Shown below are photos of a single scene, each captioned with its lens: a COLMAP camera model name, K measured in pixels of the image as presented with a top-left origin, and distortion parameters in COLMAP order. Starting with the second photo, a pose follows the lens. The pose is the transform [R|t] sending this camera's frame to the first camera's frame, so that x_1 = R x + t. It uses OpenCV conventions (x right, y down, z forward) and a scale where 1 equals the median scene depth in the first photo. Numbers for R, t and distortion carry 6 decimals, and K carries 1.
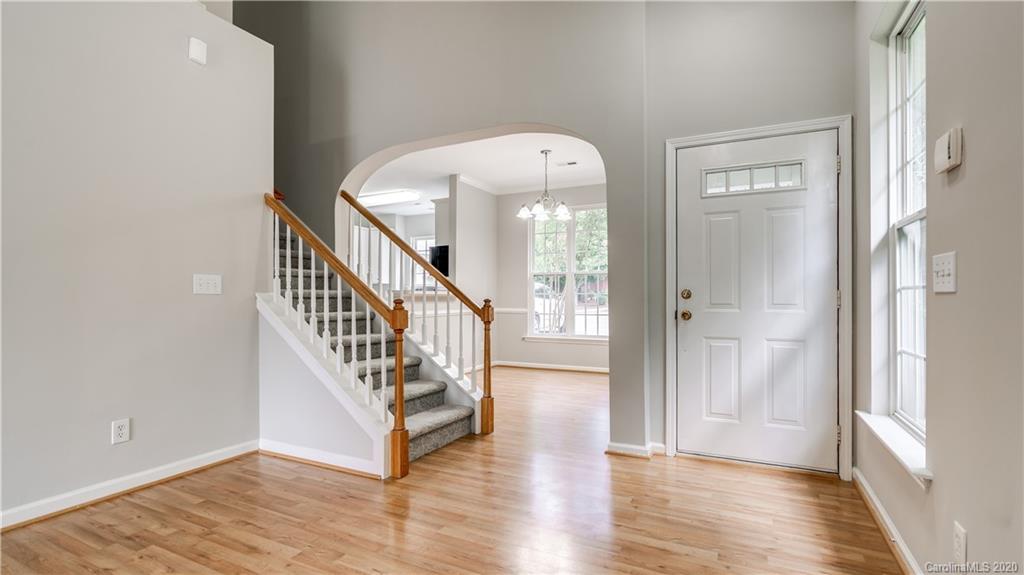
lens RADIAL K [[475.9, 0, 515.7], [0, 475.9, 292.0], [0, 0, 1]] dist [-0.004641, -0.000483]
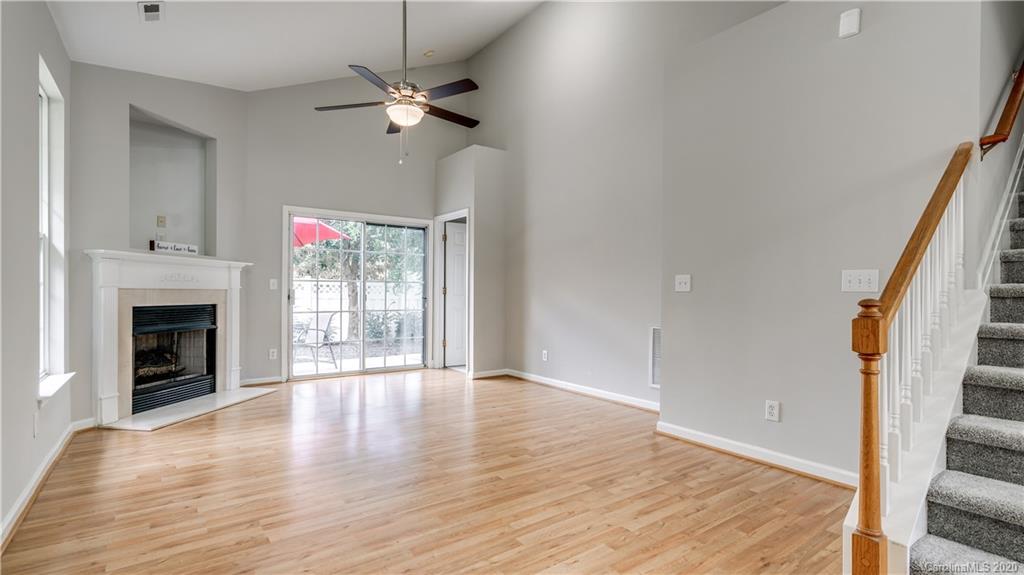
lens RADIAL K [[475.9, 0, 515.7], [0, 475.9, 292.0], [0, 0, 1]] dist [-0.004641, -0.000483]
pose [[-0.450643, -0.004513, -0.892693, 0.483044], [0.000475, 0.999986, -0.005296, 0.010382], [0.892704, -0.002811, -0.450634, 0.967923]]
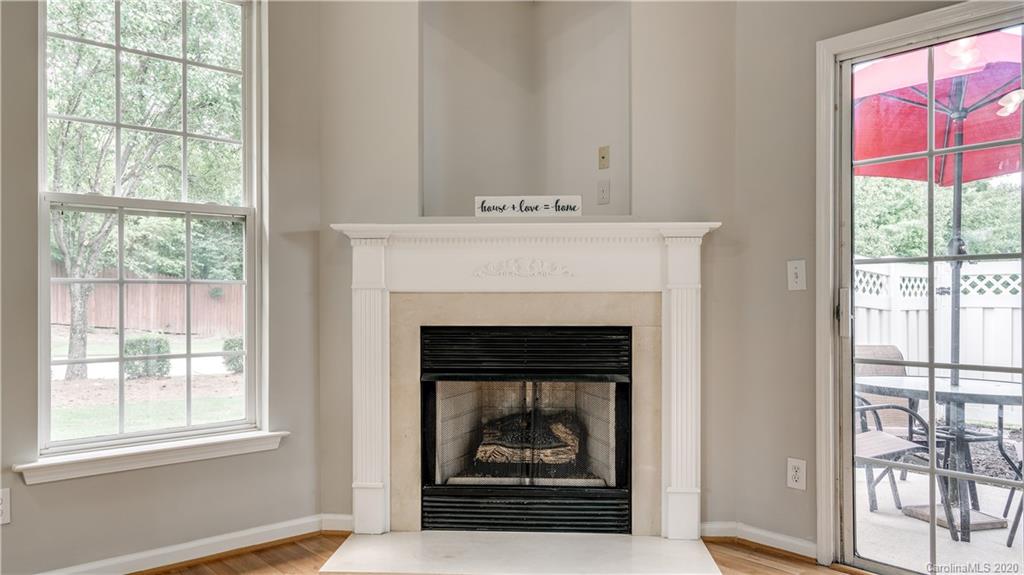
lens RADIAL K [[736.6, 0, 512.0], [0, 736.6, 287.5], [0, 0, 1]] dist [0.001779, 0.003657]
pose [[-0.924578, 0.003343, 0.380978, -0.973244], [-0.001324, 0.999927, -0.011987, -0.002670], [-0.380991, -0.011587, -0.924506, 0.274795]]
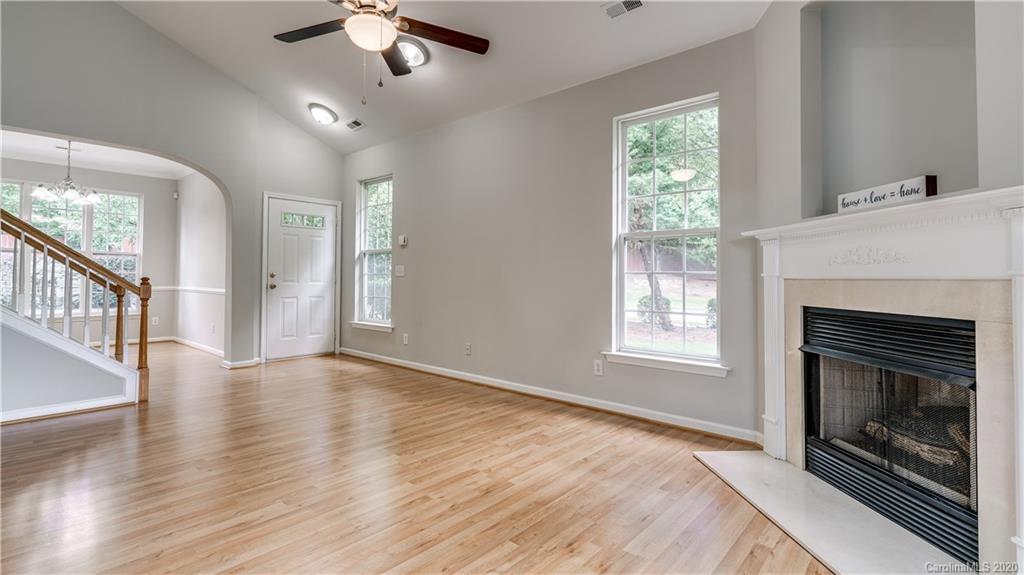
lens RADIAL K [[472.4, 0, 516.5], [0, 472.4, 270.9], [0, 0, 1]] dist [0.000260, 0.000117]
pose [[0.251382, 0.017675, 0.967727, -1.498687], [-0.015772, 0.999775, -0.014163, -0.002993], [-0.967760, -0.011703, 0.251604, -0.507692]]
